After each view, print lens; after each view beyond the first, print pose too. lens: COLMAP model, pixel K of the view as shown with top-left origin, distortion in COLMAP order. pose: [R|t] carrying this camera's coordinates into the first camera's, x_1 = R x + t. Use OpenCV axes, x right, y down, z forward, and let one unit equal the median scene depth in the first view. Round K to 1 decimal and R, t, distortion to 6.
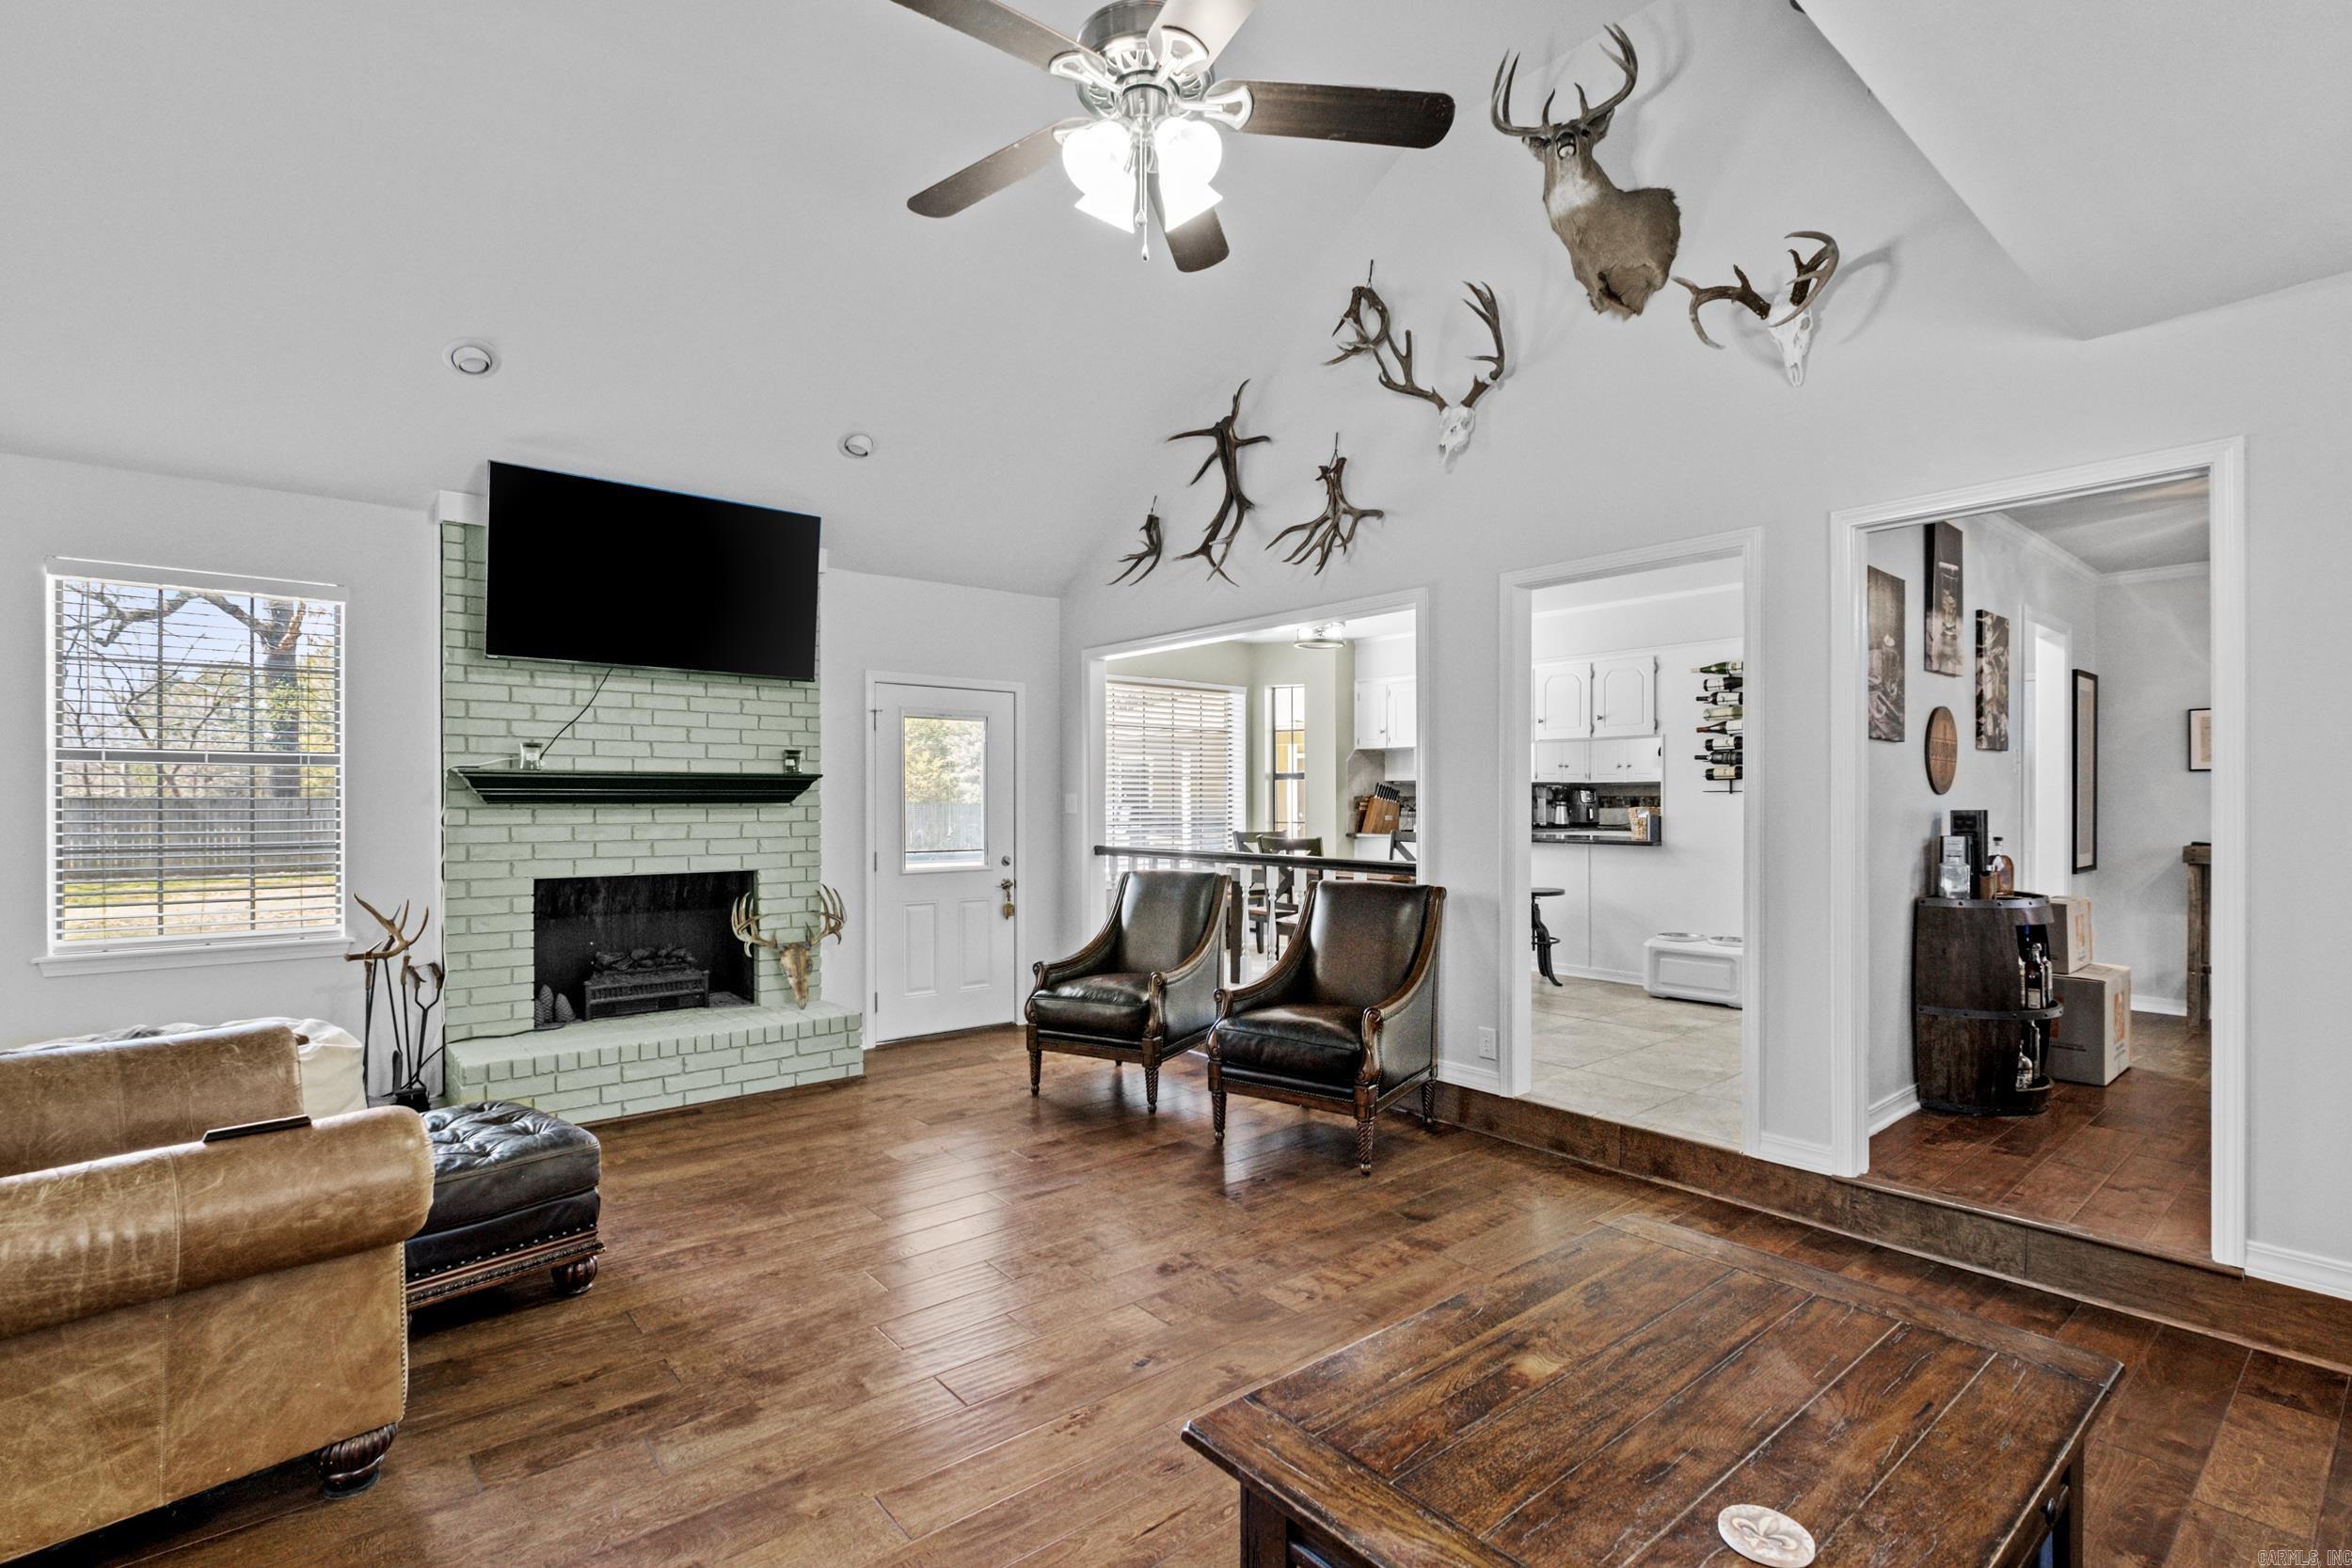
lens RADIAL K [[1075.4, 0, 1164.8], [0, 1075.4, 798.0], [0, 0, 1]] dist [-0.010730, 0.000642]
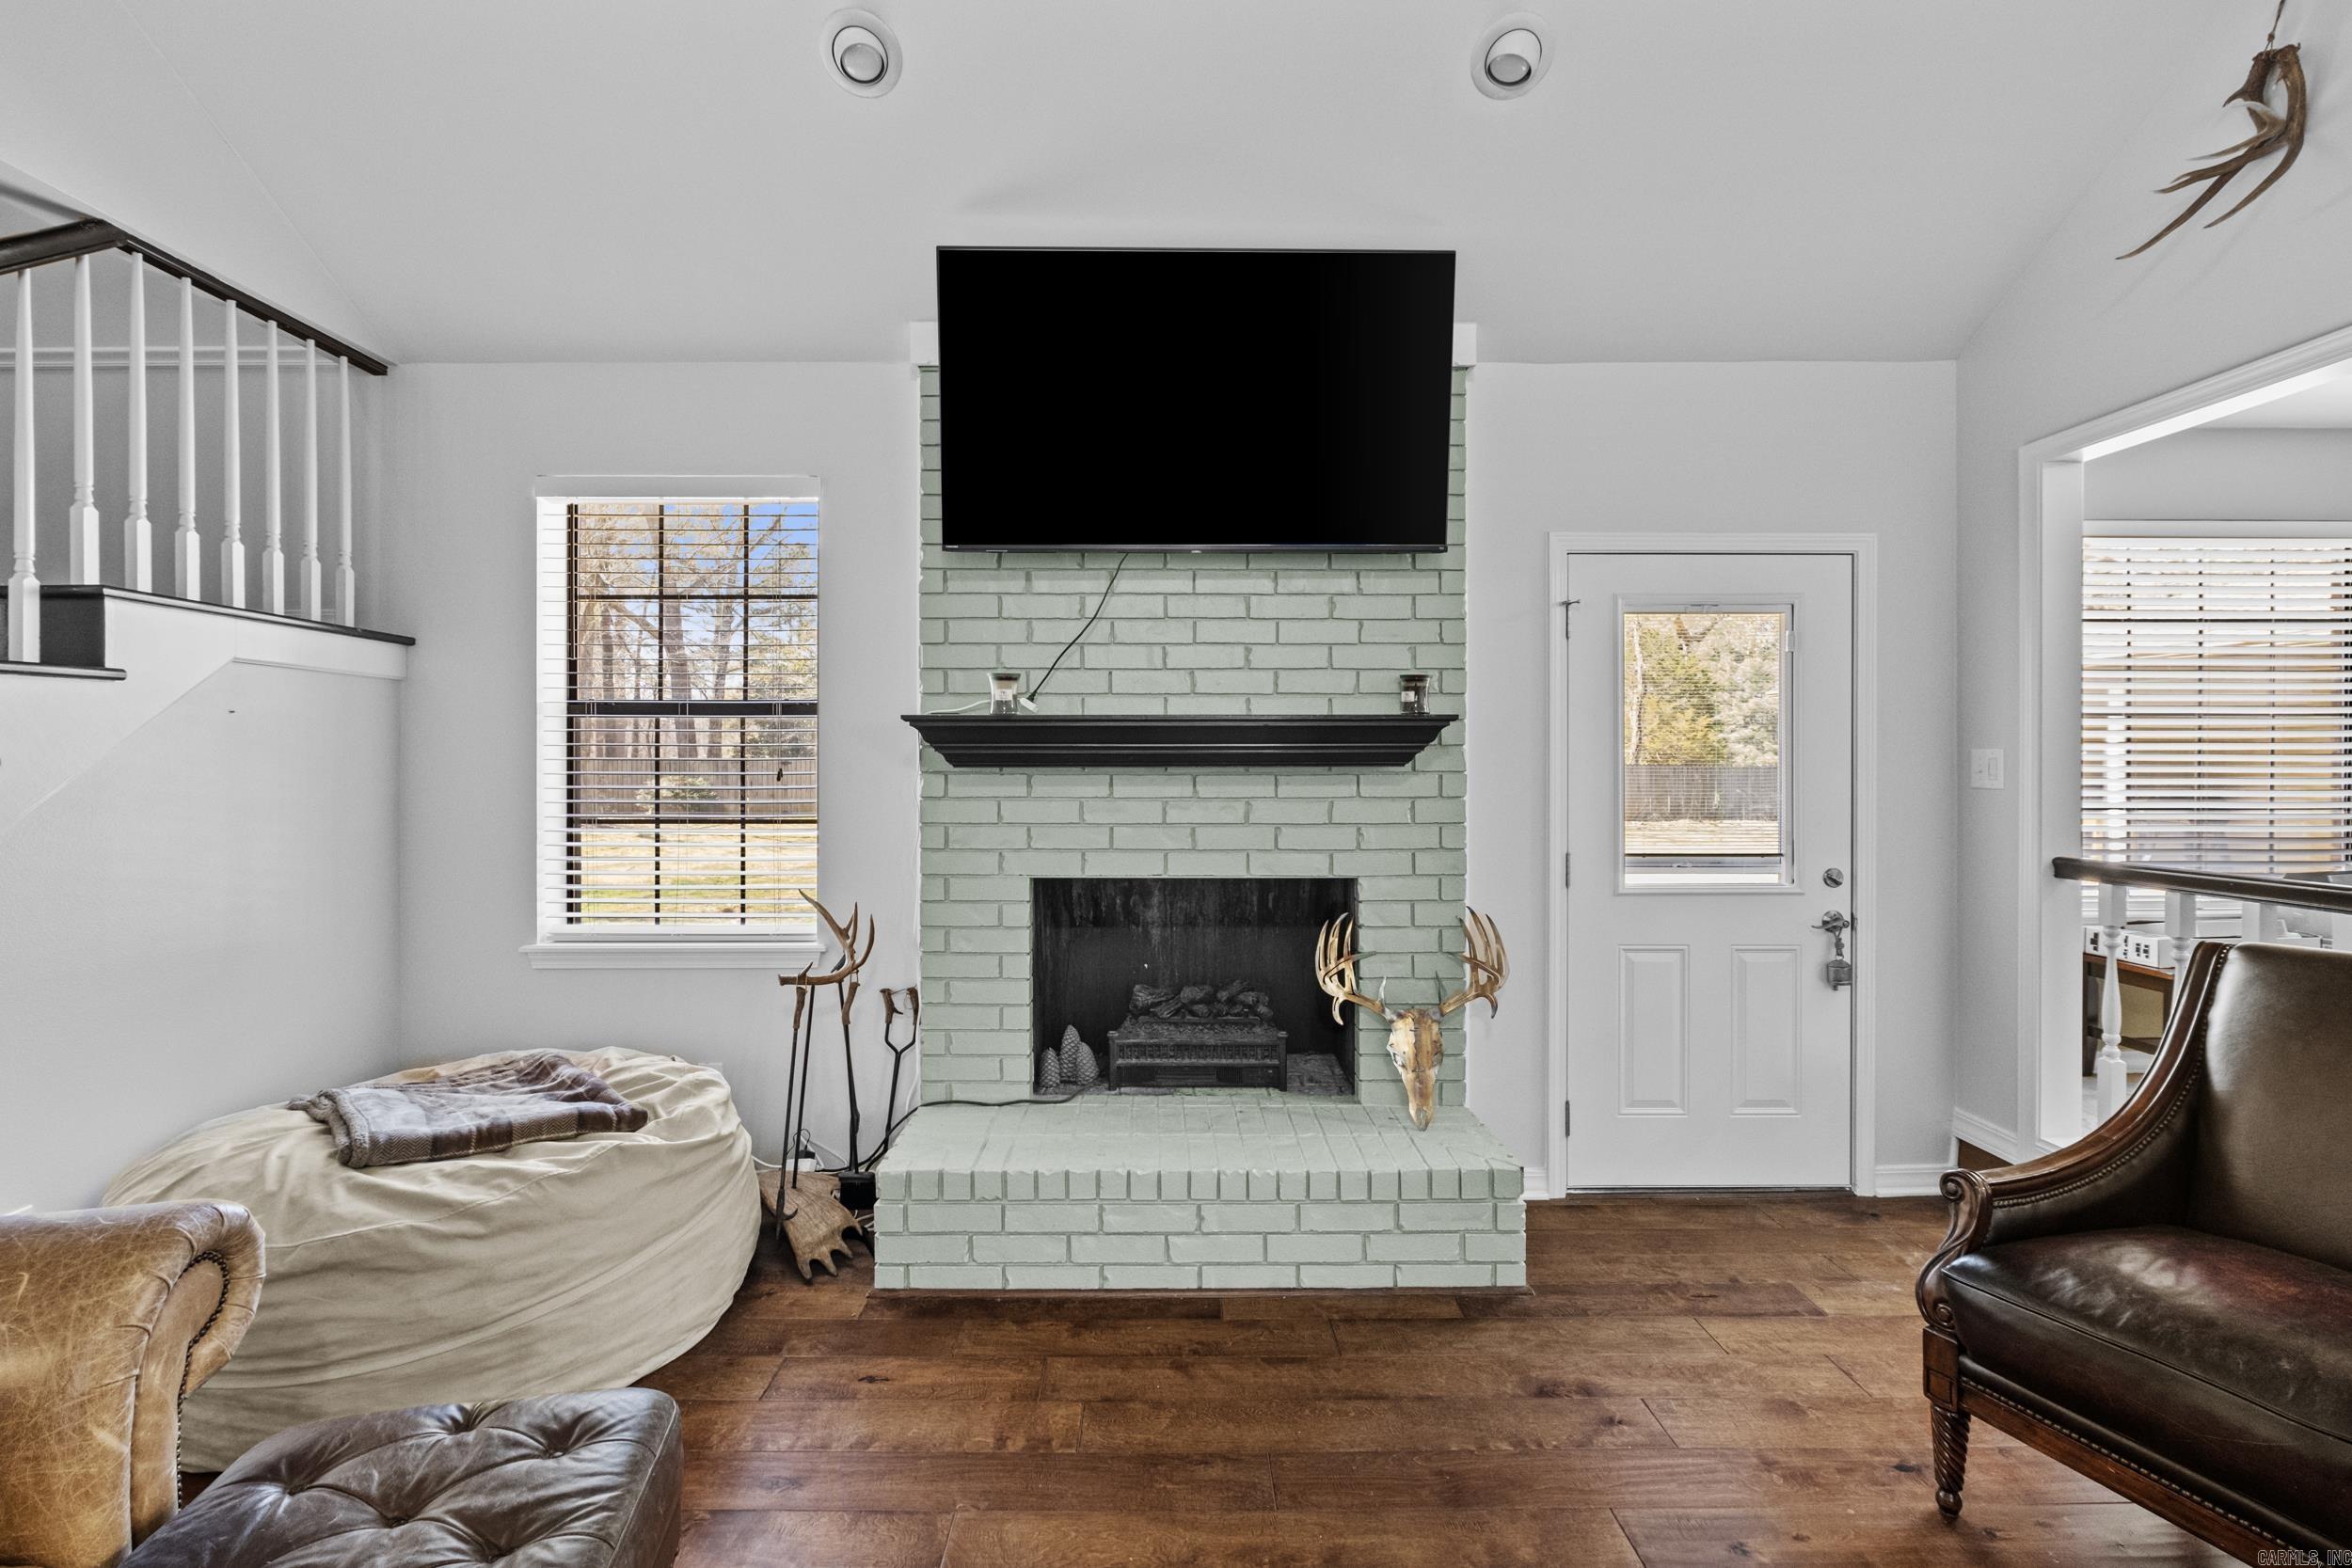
lens RADIAL K [[1035.4, 0, 1164.3], [0, 1035.4, 770.1], [0, 0, 1]] dist [-0.006076, -0.000483]
pose [[0.771809, 0.004059, -0.635841, -0.100640], [0.001416, 0.999966, 0.008103, 0.002173], [0.635852, -0.007154, 0.771778, 0.514823]]
